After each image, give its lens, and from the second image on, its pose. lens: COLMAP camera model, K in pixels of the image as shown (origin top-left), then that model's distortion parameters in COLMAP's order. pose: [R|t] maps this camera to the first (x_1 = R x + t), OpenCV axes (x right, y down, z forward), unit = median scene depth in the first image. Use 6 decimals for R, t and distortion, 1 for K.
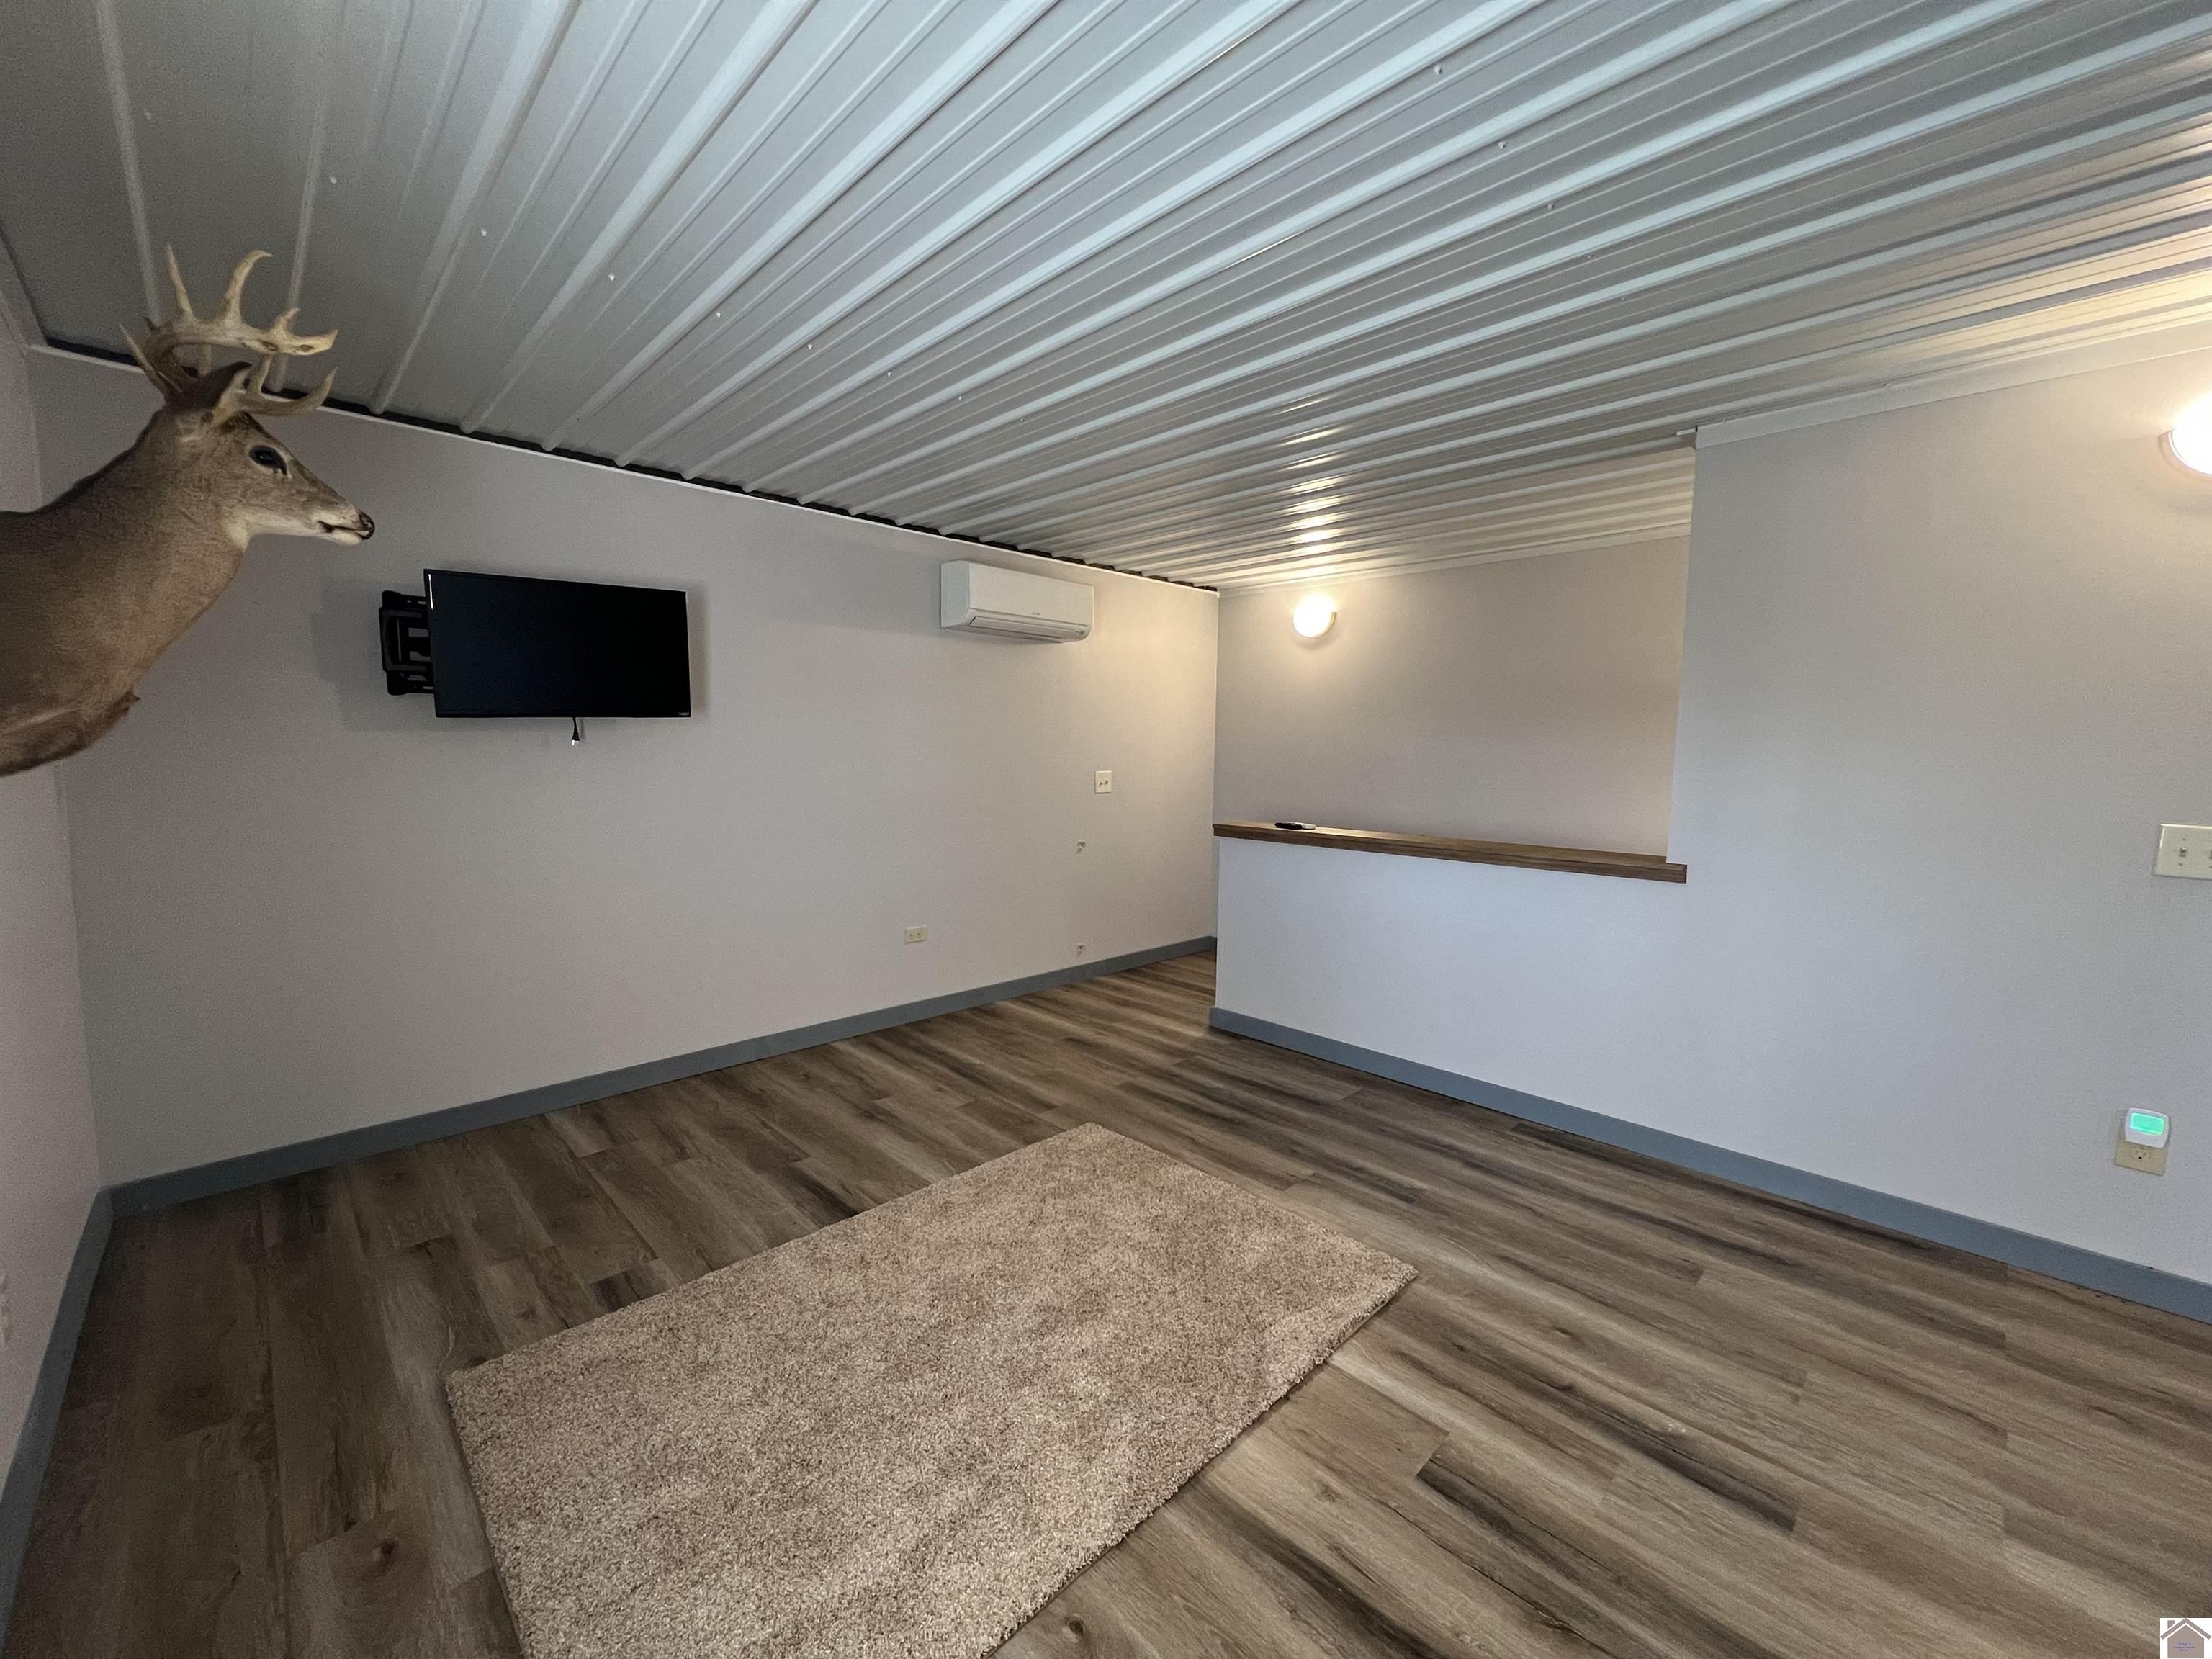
lens RADIAL K [[884.2, 0, 1106.4], [0, 884.2, 839.9], [0, 0, 1]] dist [-0.000137, 0.000378]
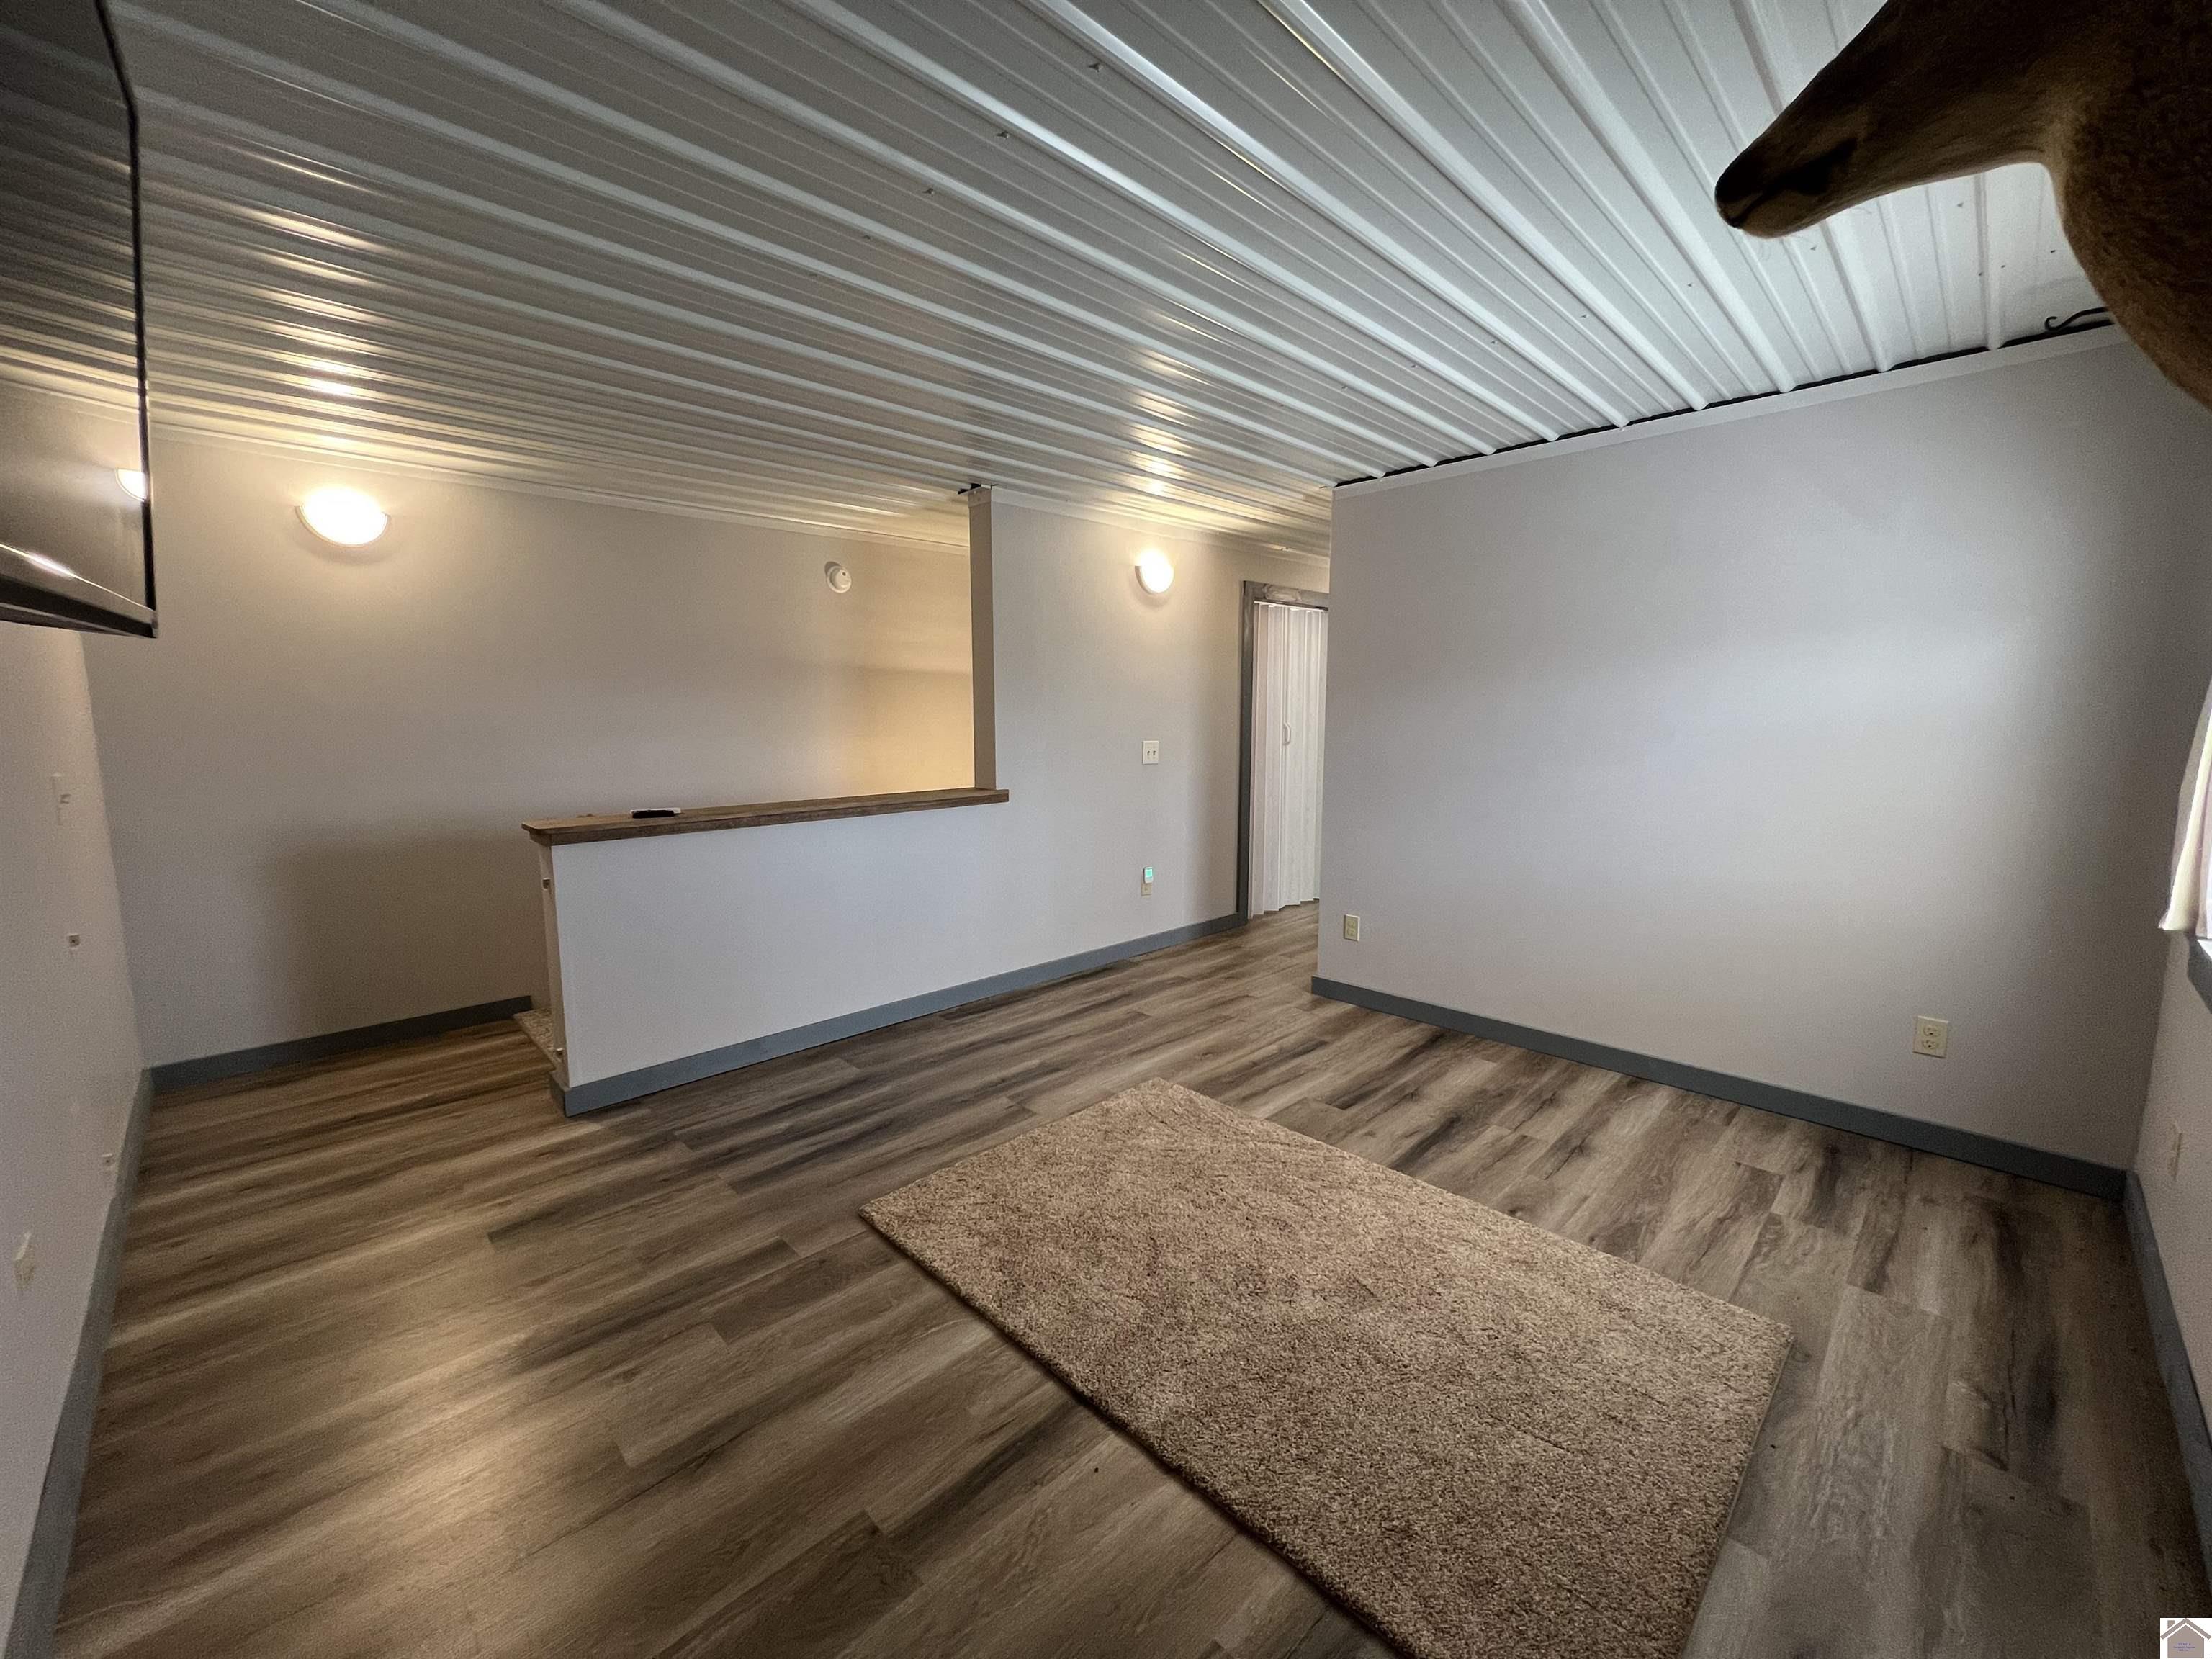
lens RADIAL K [[884.2, 0, 1097.5], [0, 884.2, 832.8], [0, 0, 1]] dist [-0.000137, 0.000378]
pose [[0.005365, -0.149563, 0.988738, -0.763250], [0.111395, 0.982687, 0.148044, -0.094545], [-0.993762, 0.109346, 0.021933, 0.779593]]
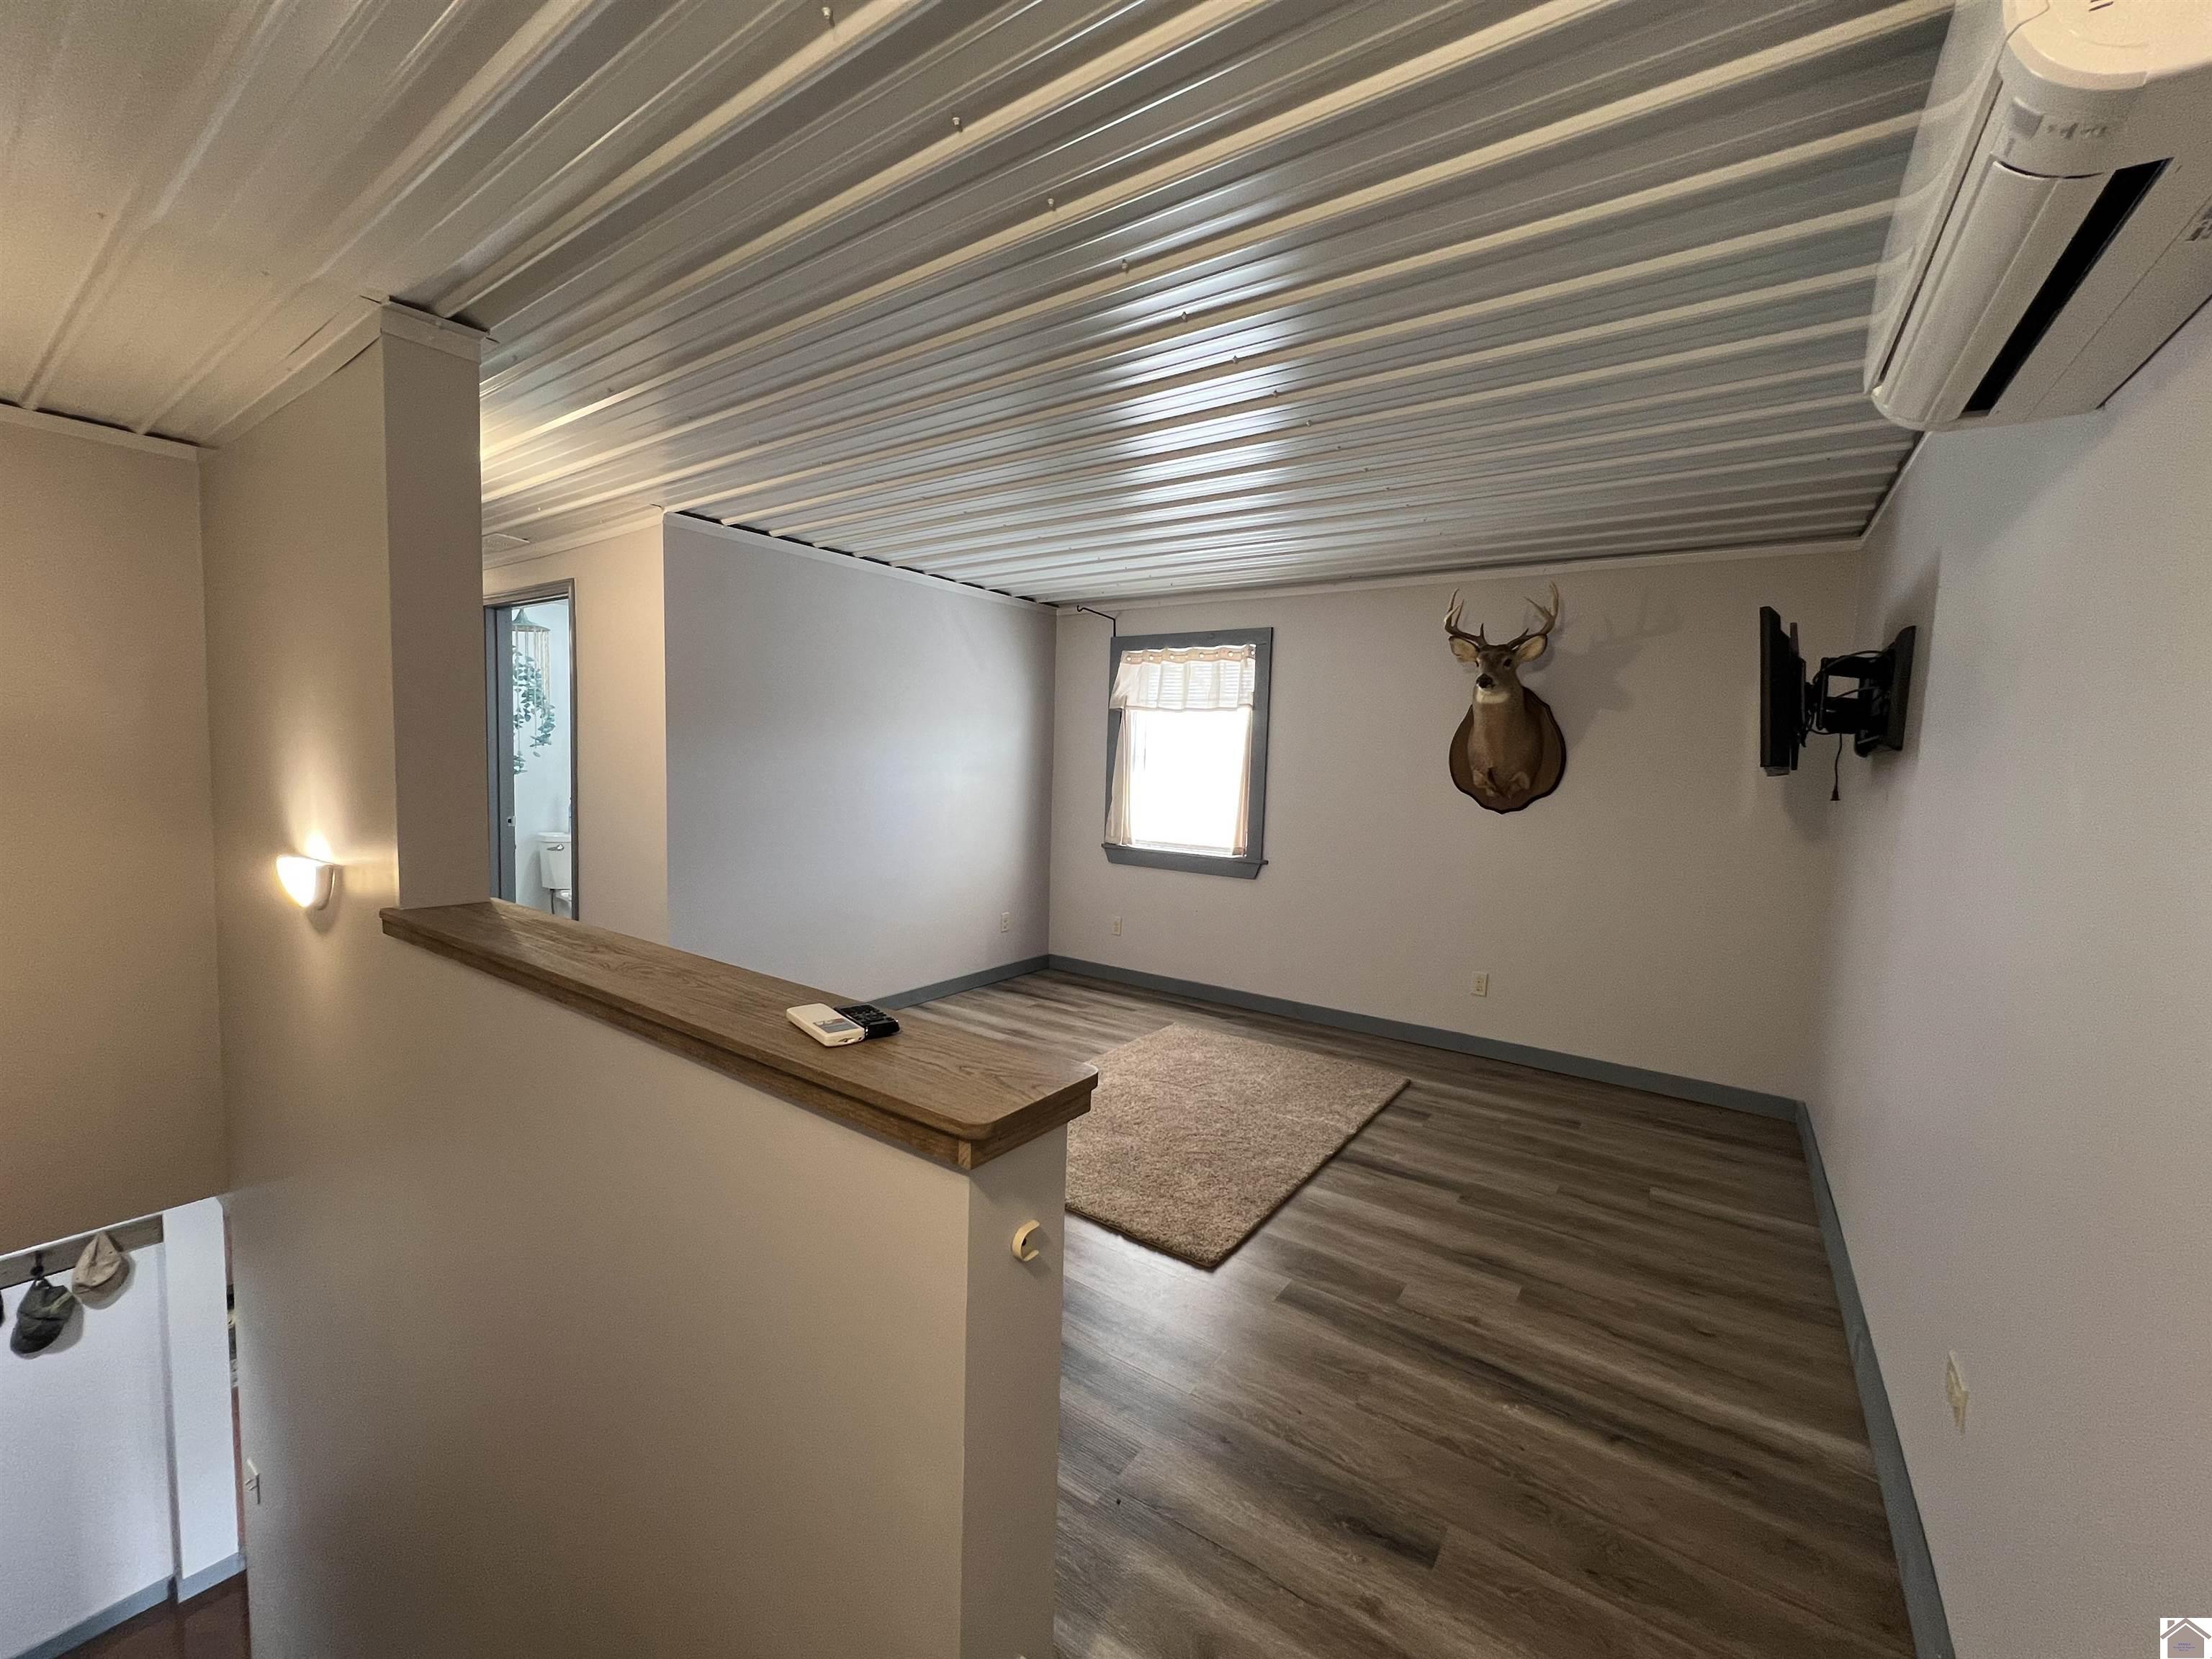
lens RADIAL K [[884.2, 0, 1107.2], [0, 884.2, 830.5], [0, 0, 1]] dist [-0.000137, 0.000378]
pose [[-0.982240, -0.039281, -0.183473, 0.236383], [-0.072039, 0.981847, 0.175460, -0.184643], [0.173250, 0.185561, -0.967239, 1.742837]]
